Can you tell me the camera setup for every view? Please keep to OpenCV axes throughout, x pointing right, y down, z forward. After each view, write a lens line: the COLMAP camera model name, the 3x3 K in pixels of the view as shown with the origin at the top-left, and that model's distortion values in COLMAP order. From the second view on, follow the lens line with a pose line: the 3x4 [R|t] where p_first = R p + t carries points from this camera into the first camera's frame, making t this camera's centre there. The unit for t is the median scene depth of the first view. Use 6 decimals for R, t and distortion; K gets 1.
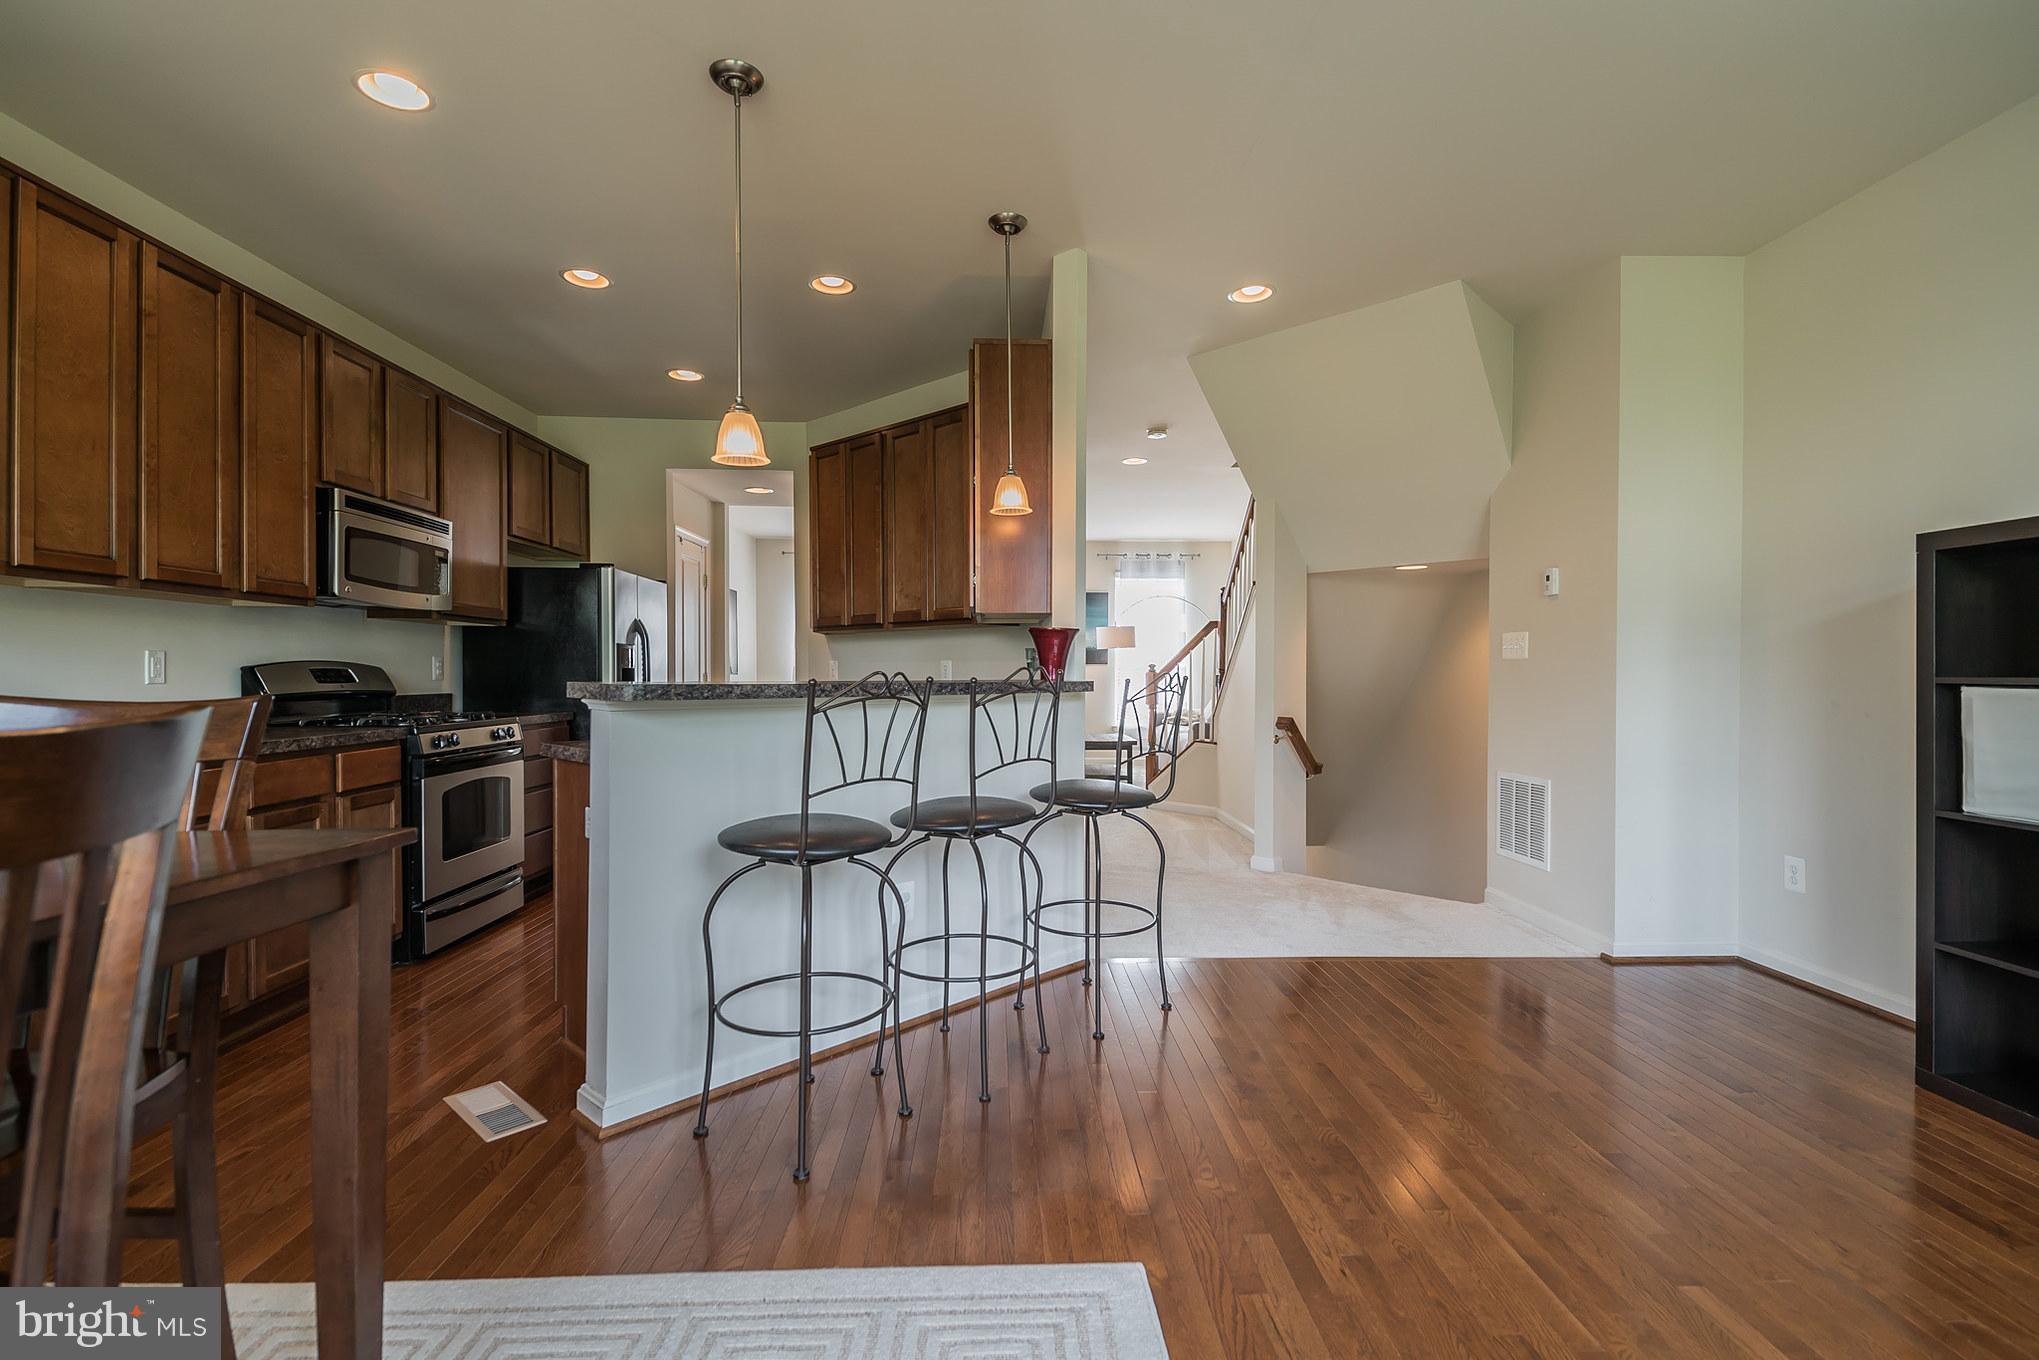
lens RADIAL K [[949.8, 0, 1026.2], [0, 949.8, 682.1], [0, 0, 1]] dist [0.023992, -0.000337]
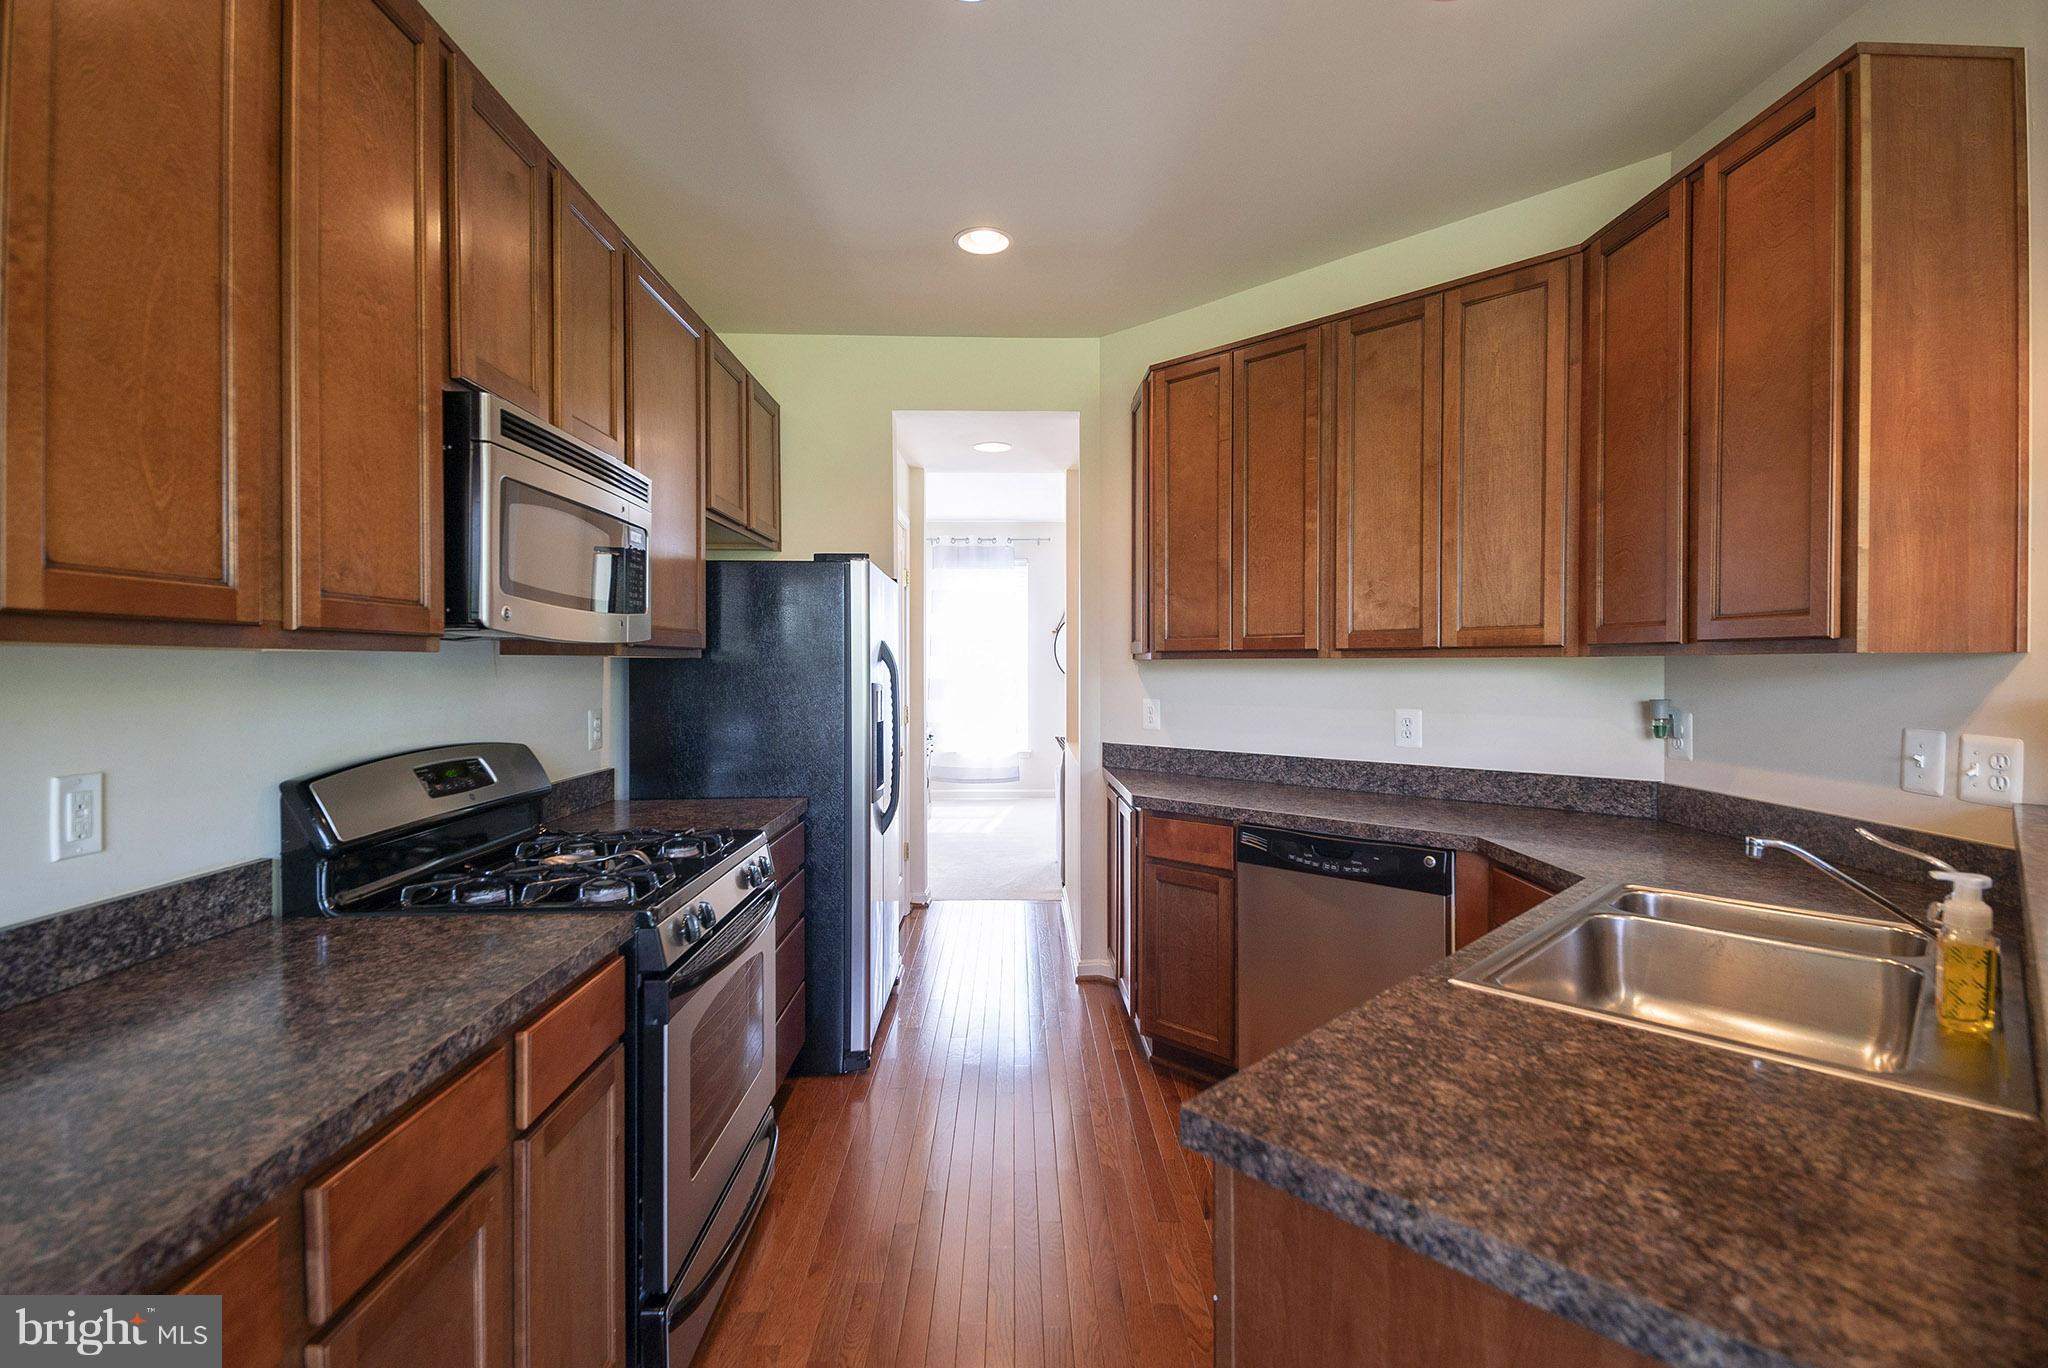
lens RADIAL K [[961.8, 0, 1016.4], [0, 961.8, 669.9], [0, 0, 1]] dist [0.018608, -0.000090]
pose [[0.999440, -0.005536, -0.032994, -0.440365], [0.005412, 0.999978, -0.003851, -0.065094], [0.033014, 0.003670, 0.999448, 0.537001]]
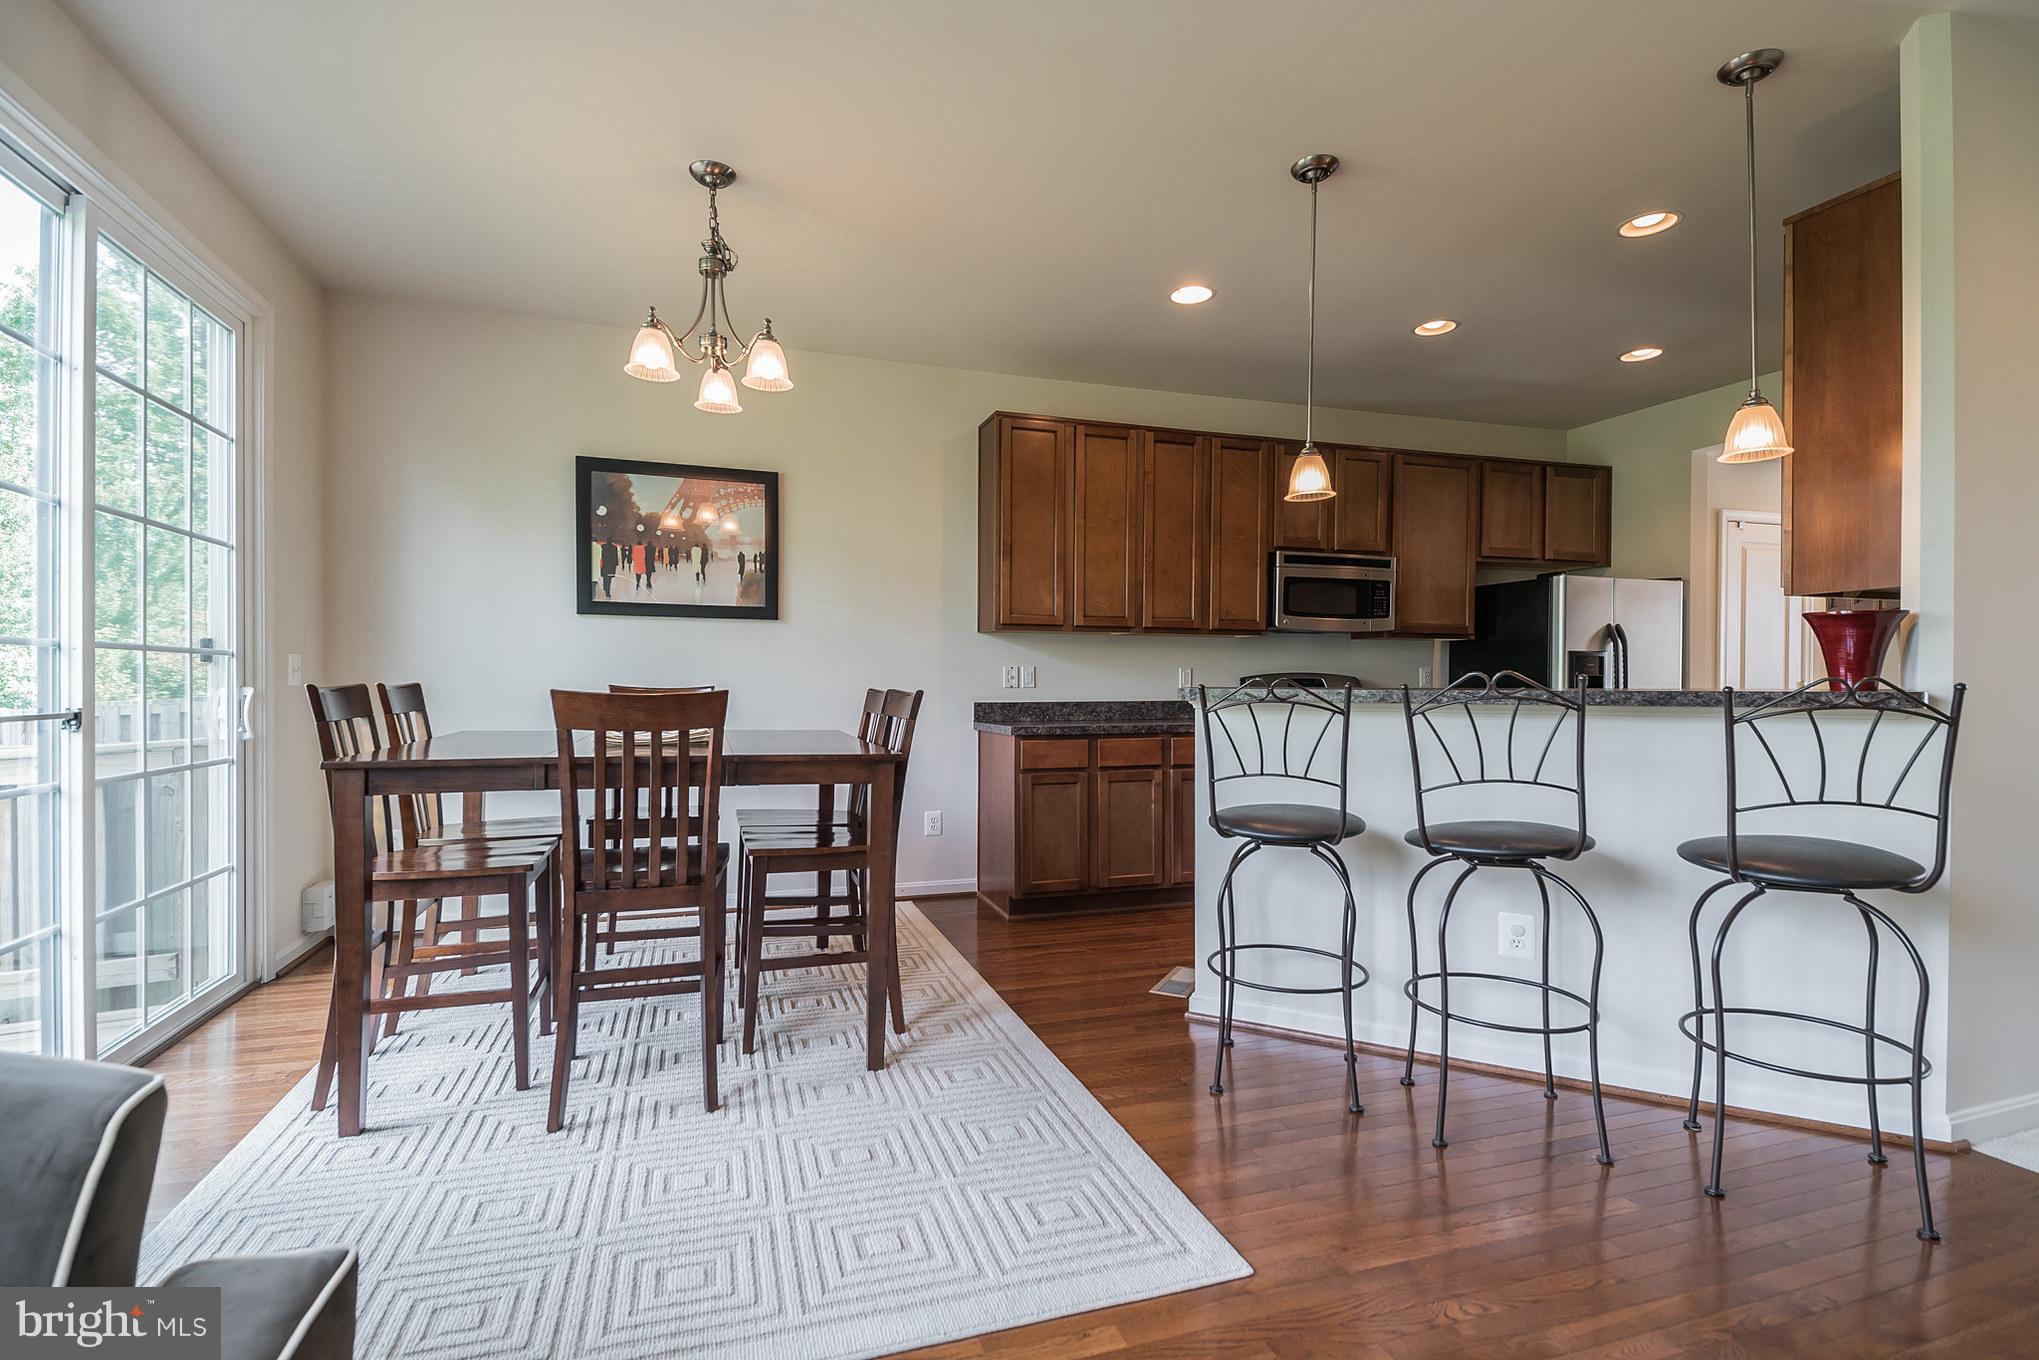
lens RADIAL K [[949.8, 0, 1026.2], [0, 949.8, 682.1], [0, 0, 1]] dist [0.023992, -0.000337]
pose [[0.274999, -0.001757, -0.961443, 0.519772], [-0.007148, 0.999967, -0.003872, -0.000141], [0.961418, 0.007938, 0.274977, 0.253945]]
